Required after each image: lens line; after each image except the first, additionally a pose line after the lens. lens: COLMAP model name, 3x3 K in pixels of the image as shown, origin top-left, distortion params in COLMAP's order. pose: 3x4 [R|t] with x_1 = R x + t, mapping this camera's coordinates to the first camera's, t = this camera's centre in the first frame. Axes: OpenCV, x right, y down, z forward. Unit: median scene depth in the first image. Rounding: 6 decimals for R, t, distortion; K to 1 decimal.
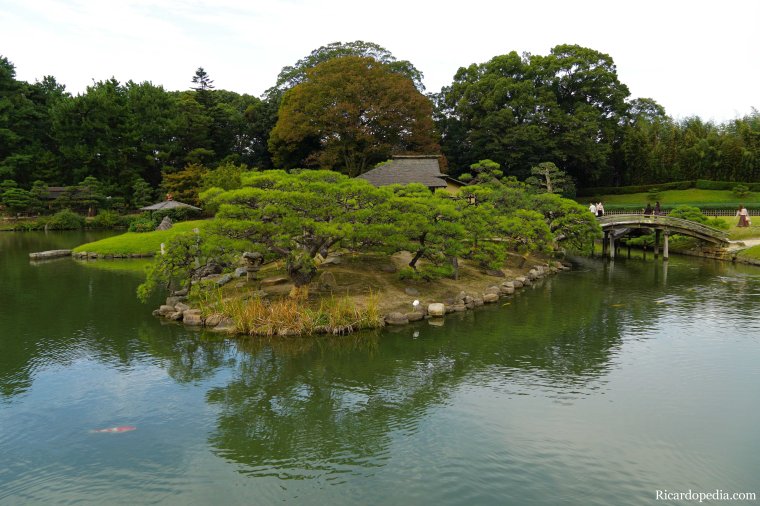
lens RADIAL K [[588.2, 0, 383.1], [0, 588.2, 254.1], [0, 0, 1]] dist [-0.032866, 0.056175]
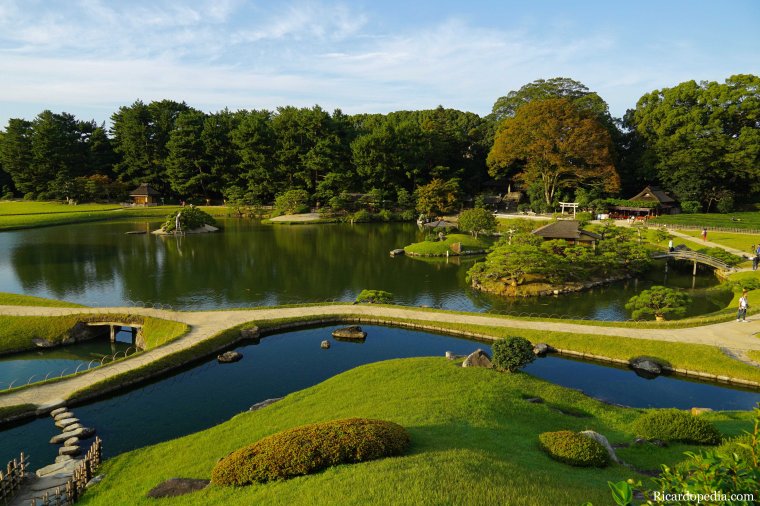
lens RADIAL K [[588.2, 0, 378.7], [0, 588.2, 249.2], [0, 0, 1]] dist [-0.032866, 0.056175]
pose [[0.941707, 0.057355, -0.331510, 0.037763], [-0.039556, 0.997402, 0.060197, -0.050394], [0.334101, -0.043575, 0.941529, -0.401014]]
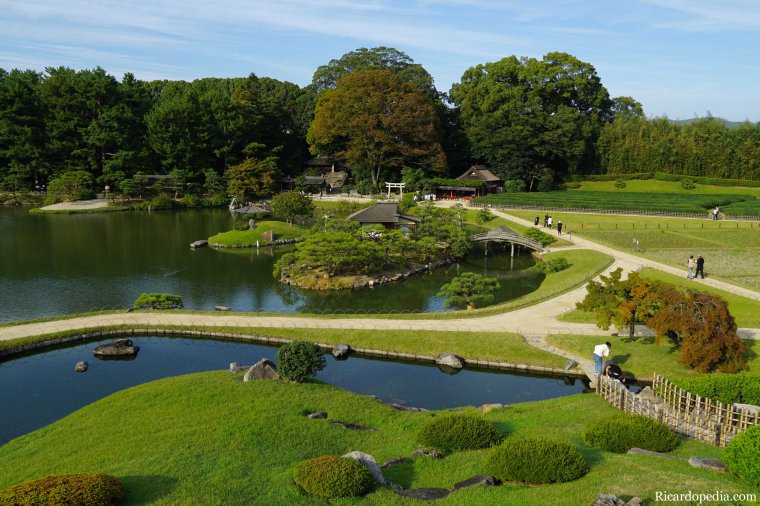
lens RADIAL K [[653.4, 0, 385.2], [0, 653.4, 248.7], [0, 0, 1]] dist [-0.009688, 0.051249]
pose [[0.997943, 0.024866, -0.059092, 0.058327], [-0.020541, 0.997143, 0.072690, -0.053771], [0.060731, -0.071326, 0.995603, -0.384158]]
